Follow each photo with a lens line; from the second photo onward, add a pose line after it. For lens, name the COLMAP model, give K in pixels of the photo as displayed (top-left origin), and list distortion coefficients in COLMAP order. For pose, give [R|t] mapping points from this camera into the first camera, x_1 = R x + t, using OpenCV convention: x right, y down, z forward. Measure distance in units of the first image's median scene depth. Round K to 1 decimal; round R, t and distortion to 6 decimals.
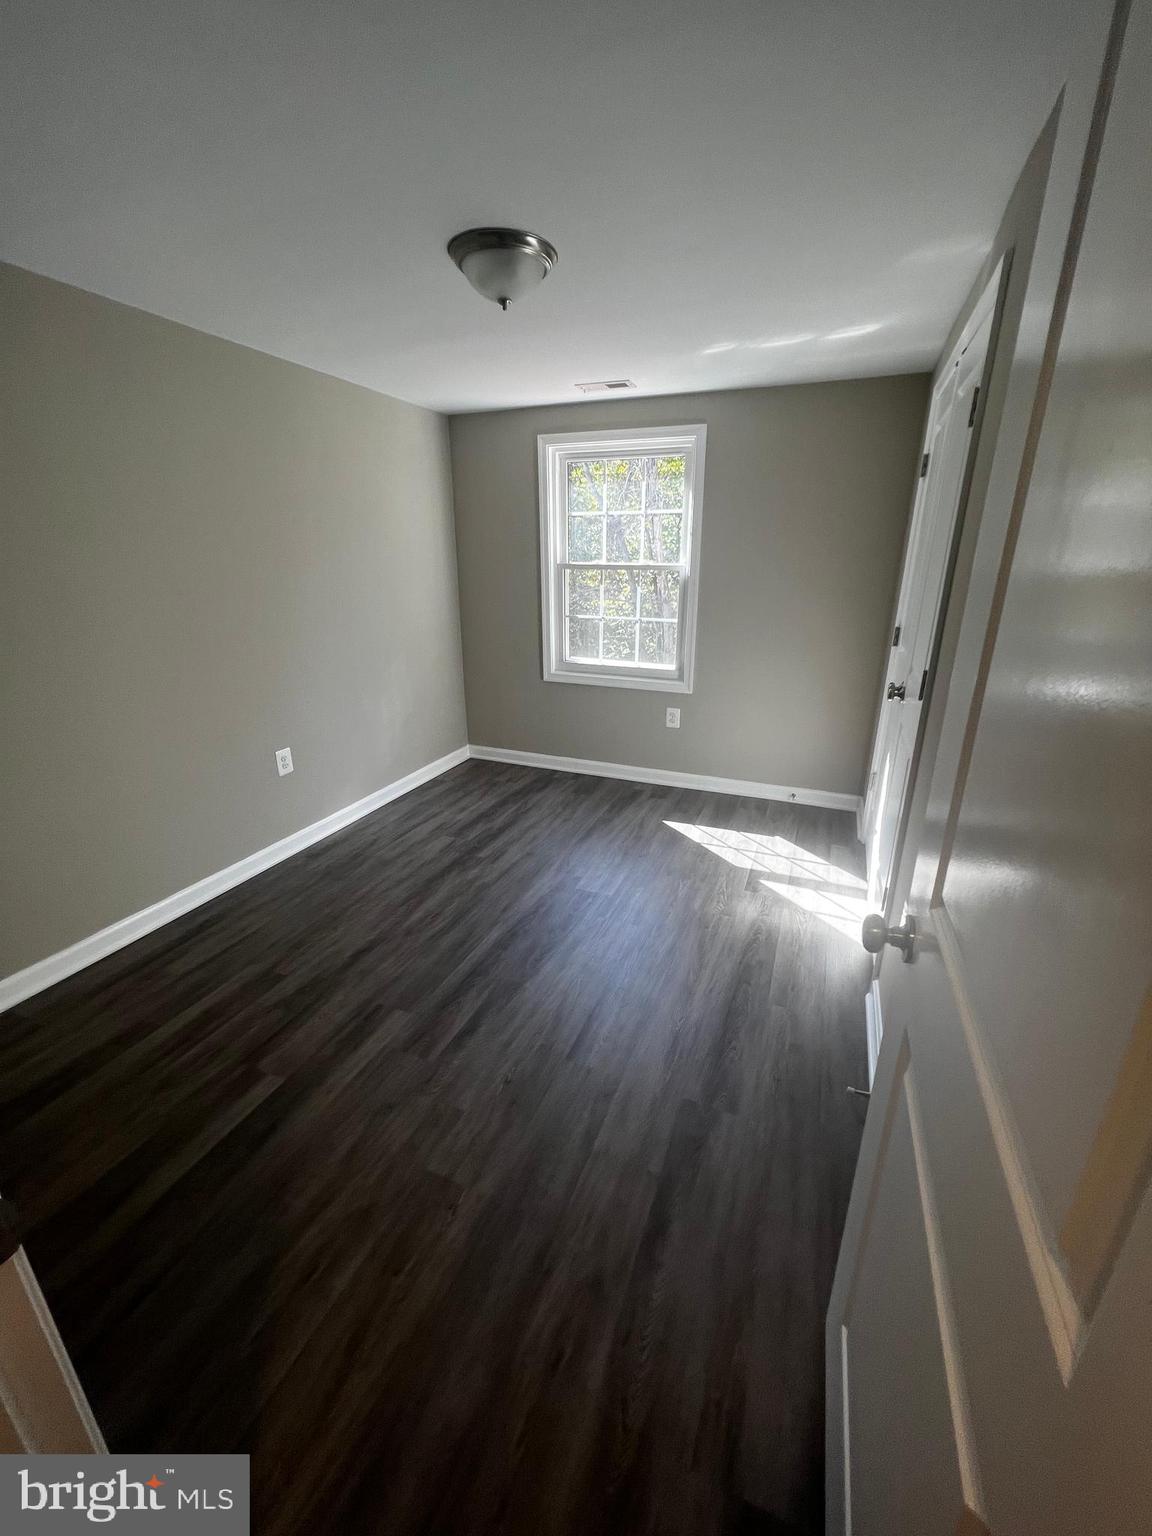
lens RADIAL K [[611.9, 0, 581.2], [0, 611.9, 770.3], [0, 0, 1]] dist [0.001209, 0.000884]
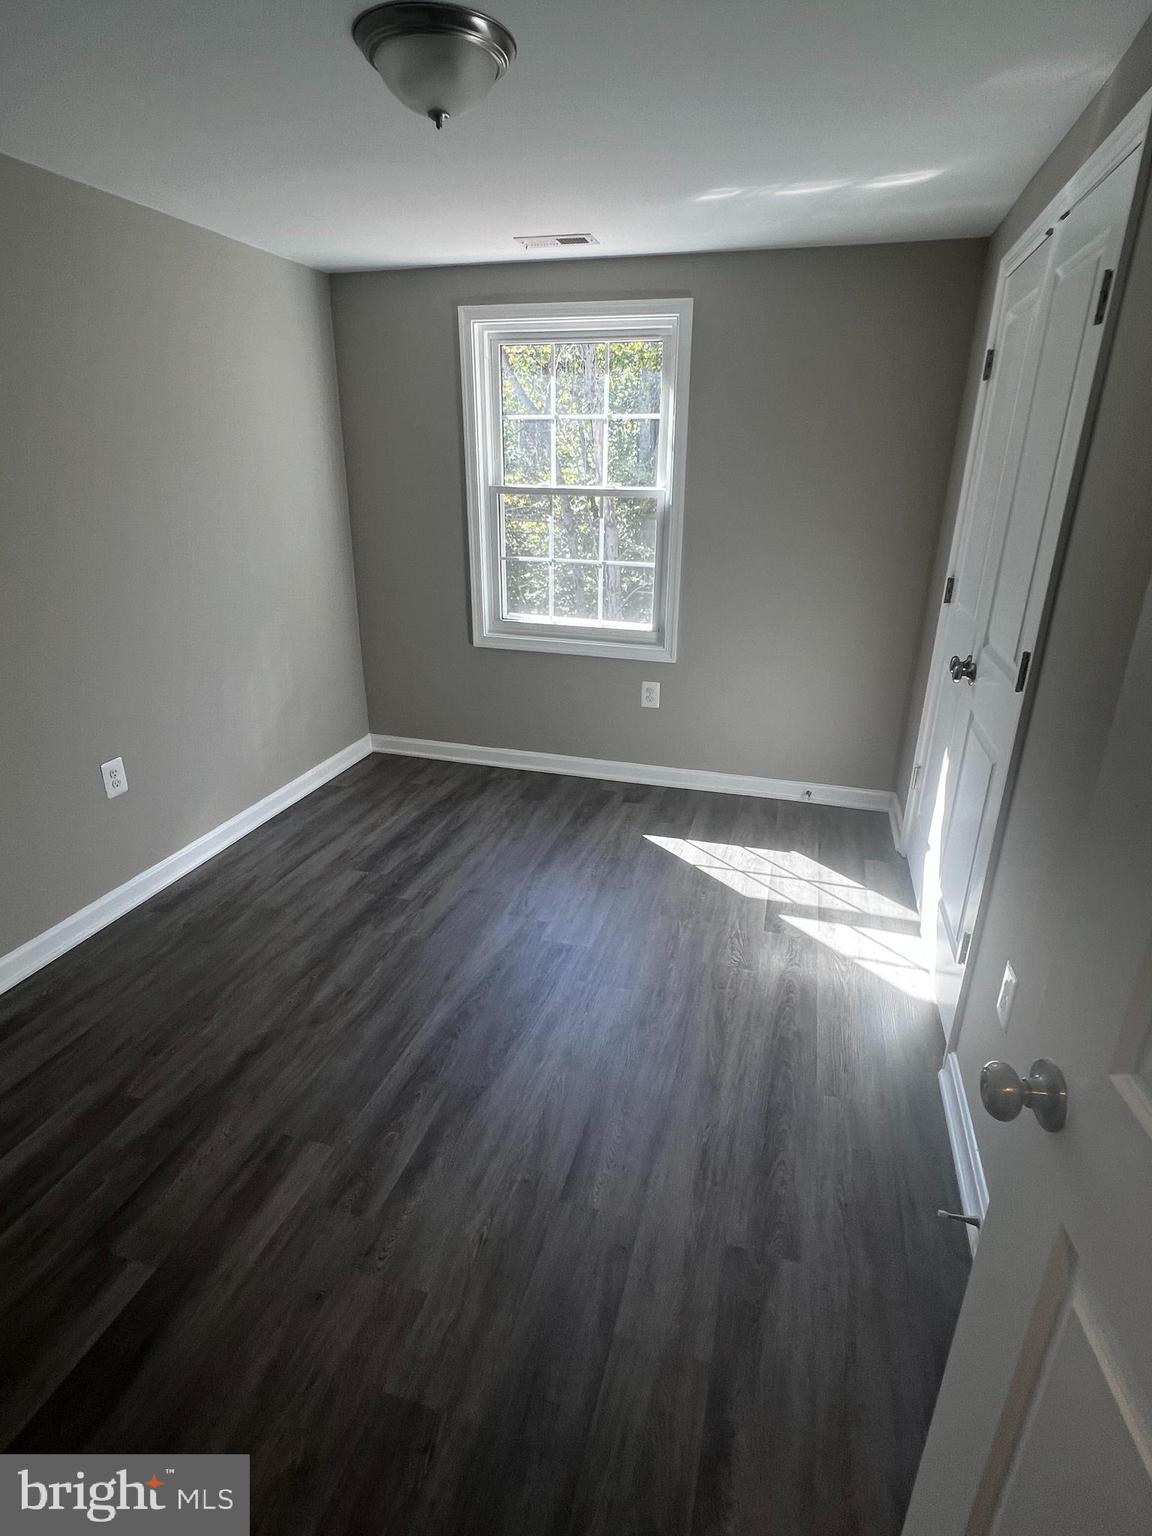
lens RADIAL K [[787.4, 0, 574.0], [0, 787.4, 767.4], [0, 0, 1]] dist [0.007276, -0.003787]
pose [[0.994617, -0.030323, 0.099080, -0.060463], [0.026741, 0.998947, 0.037281, -0.050486], [-0.100106, -0.034431, 0.994381, 0.062938]]
